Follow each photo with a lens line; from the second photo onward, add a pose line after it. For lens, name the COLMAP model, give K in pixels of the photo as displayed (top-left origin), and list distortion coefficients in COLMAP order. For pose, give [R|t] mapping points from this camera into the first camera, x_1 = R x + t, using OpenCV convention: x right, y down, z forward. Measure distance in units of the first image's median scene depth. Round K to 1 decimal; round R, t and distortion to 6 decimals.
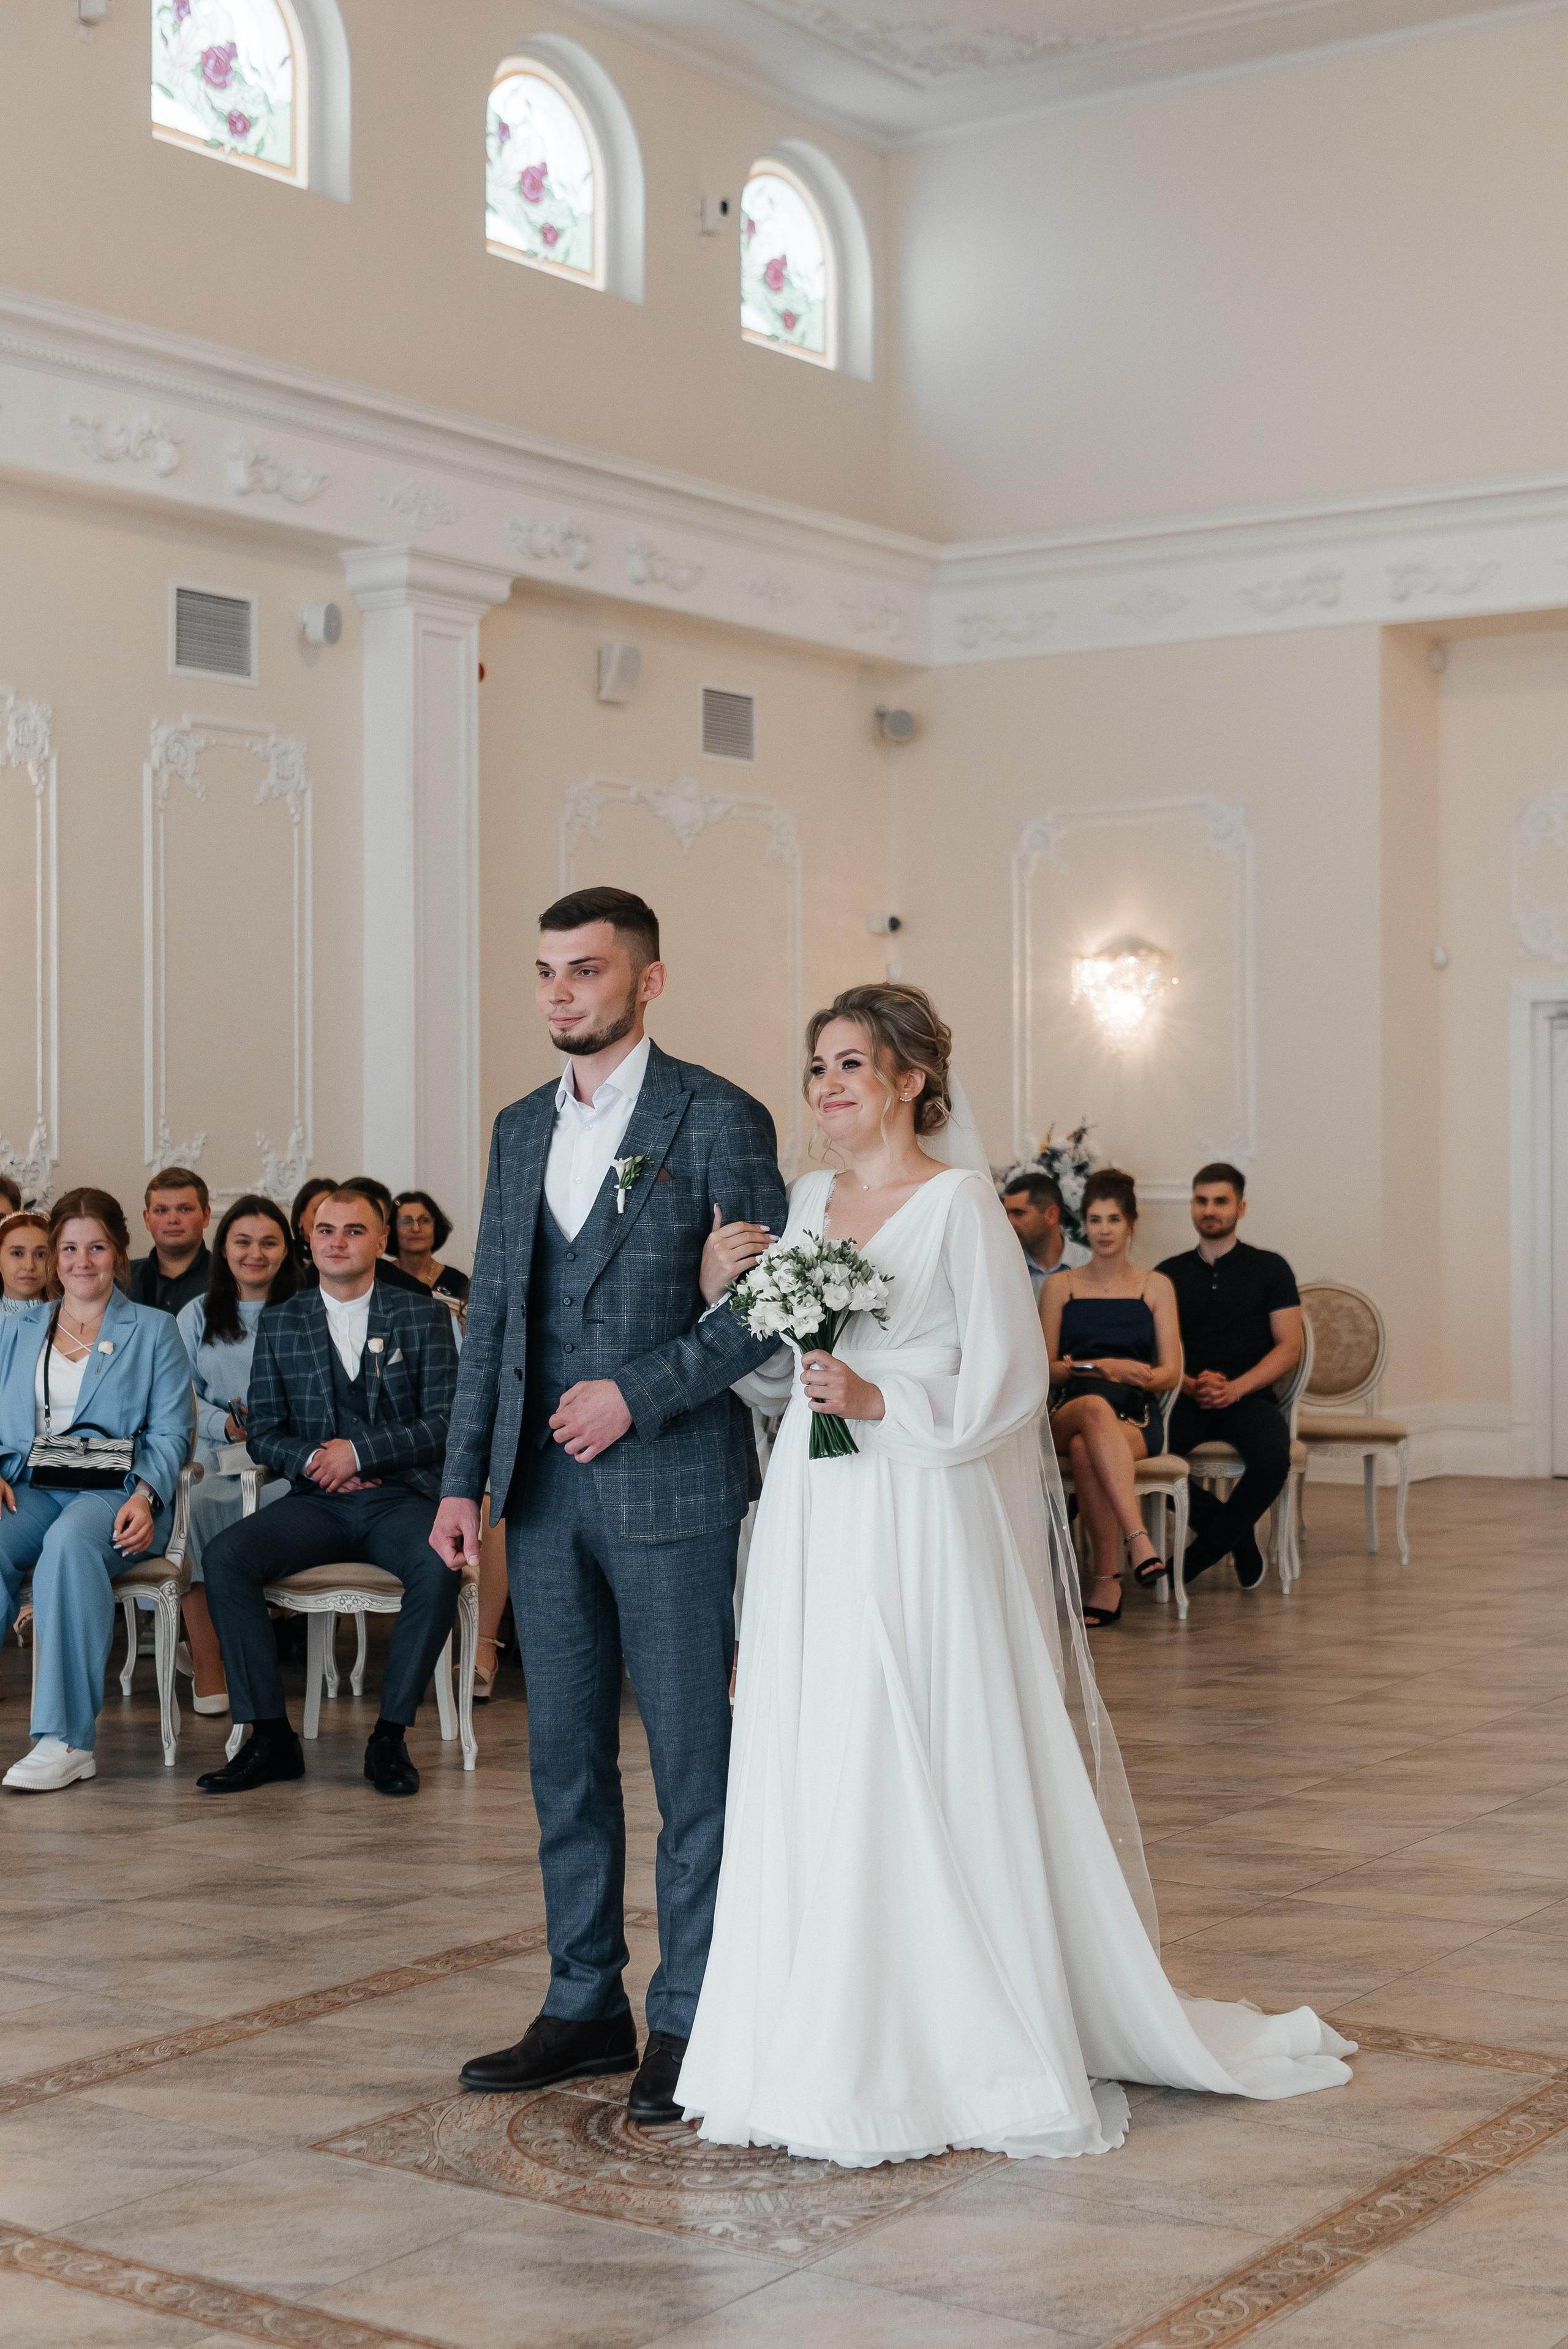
lens RADIAL K [[3343.8, 0, 757.1], [0, 3343.8, 1165.3], [0, 0, 1]] dist [-0.029231, 0.000000]
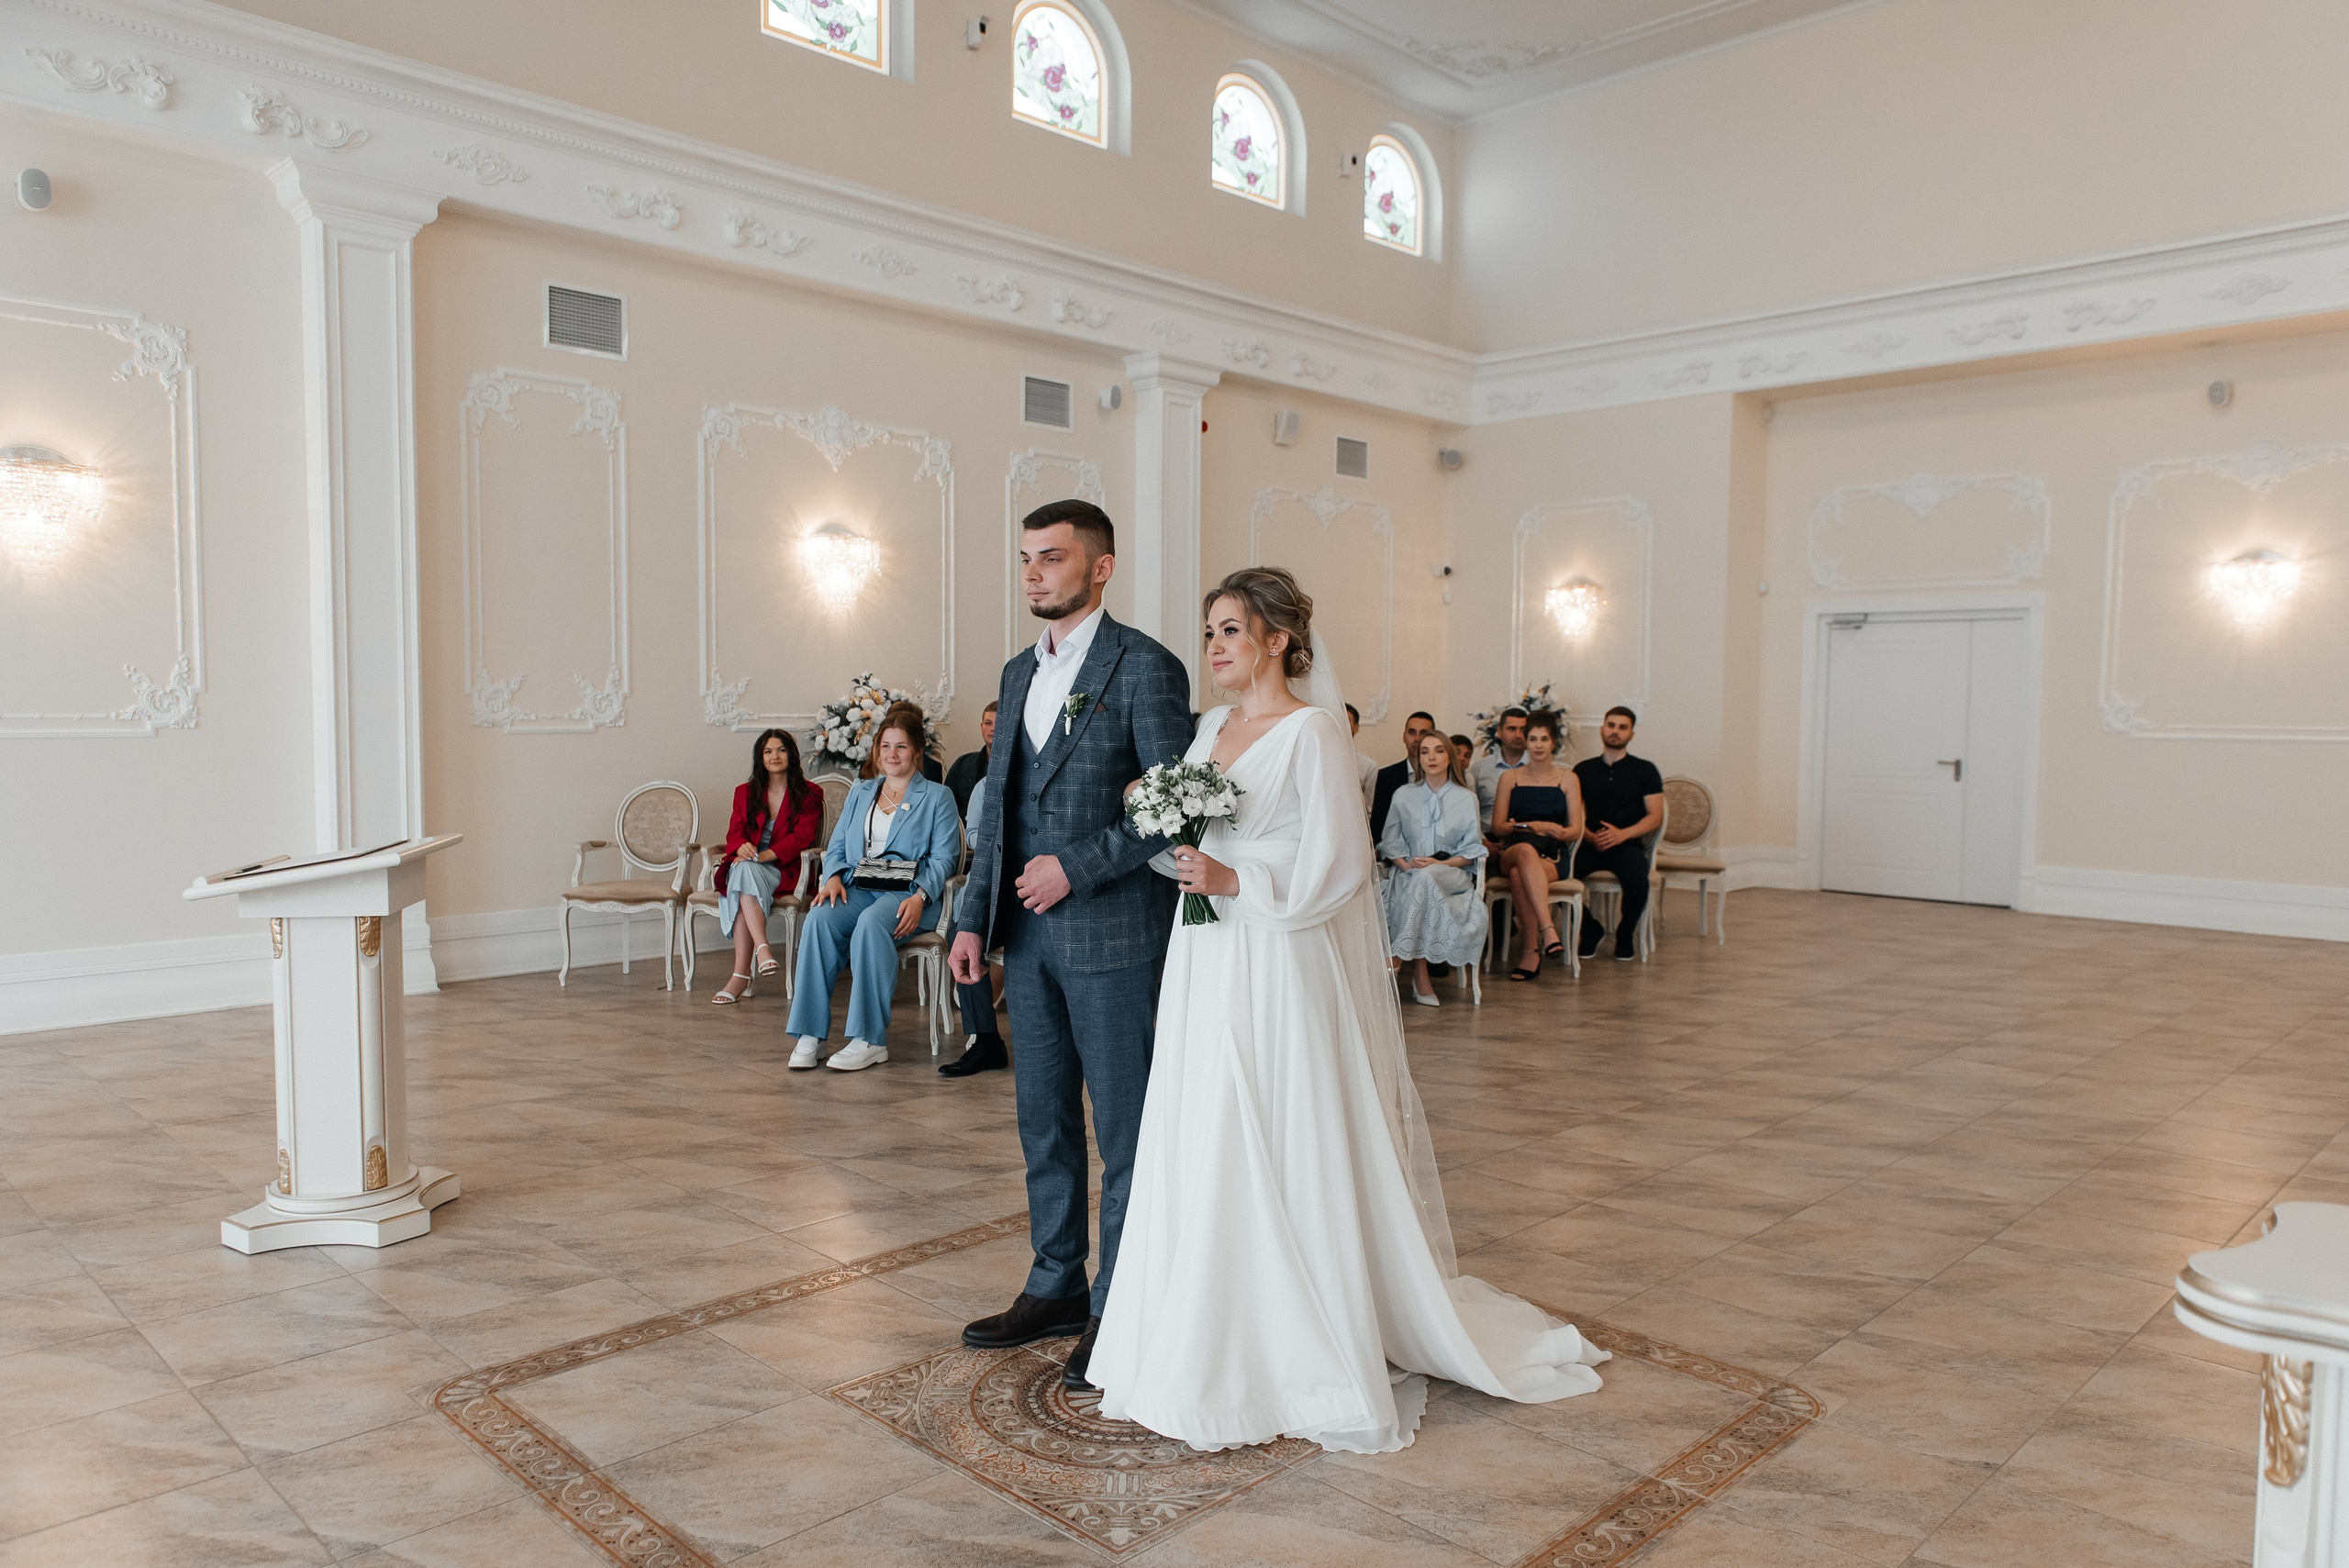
lens RADIAL K [[1603.2, 0, 1169.1], [0, 1603.2, 800.9], [0, 0, 1]] dist [0.008543, -0.010281]
pose [[0.986575, 0.022357, -0.161769, 0.048296], [-0.012527, 0.998027, 0.061529, 0.000084], [0.162826, -0.058676, 0.984909, 0.158898]]
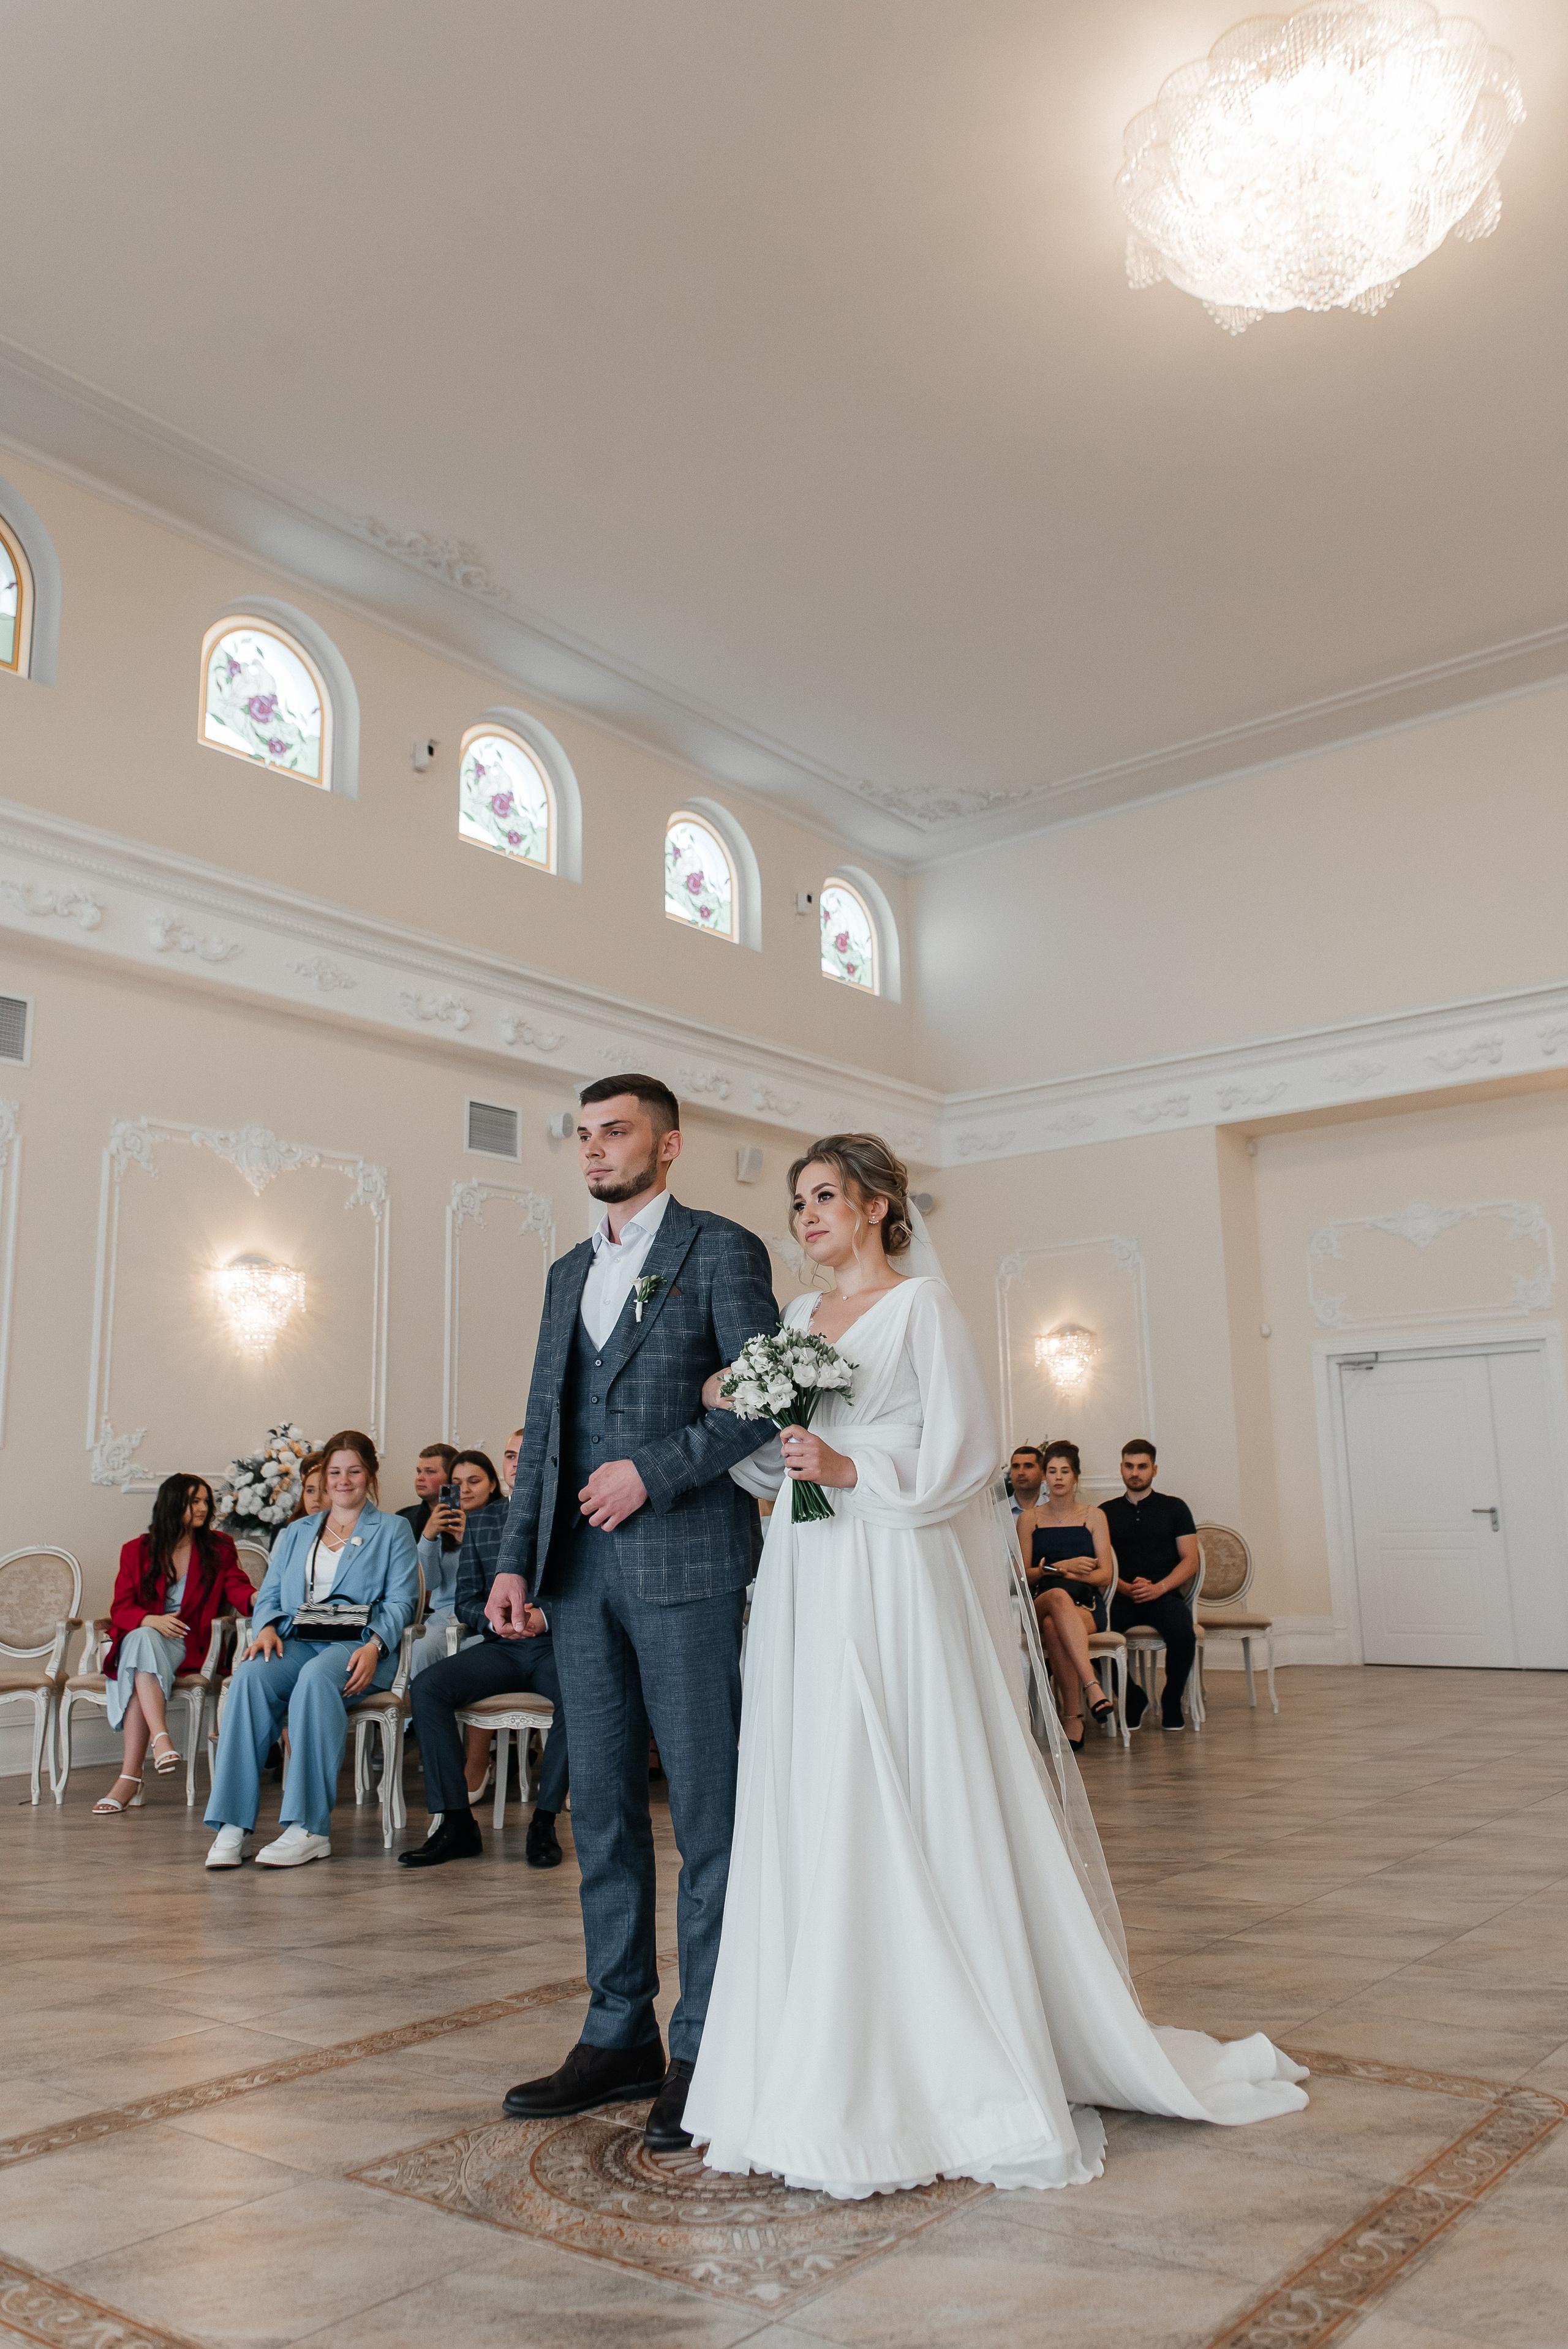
lens RADIAL K [[1803.2, 0, 777.6], [0, 1803.2, 1173.7], [0, 0, 1]] dist [0.002620, -0.010236]
pose [[0.998459, -0.026866, -0.048553, 0.018784], [0.016703, 0.979909, -0.198744, 0.040838], [0.052917, 0.197627, 0.978848, 0.160221]]
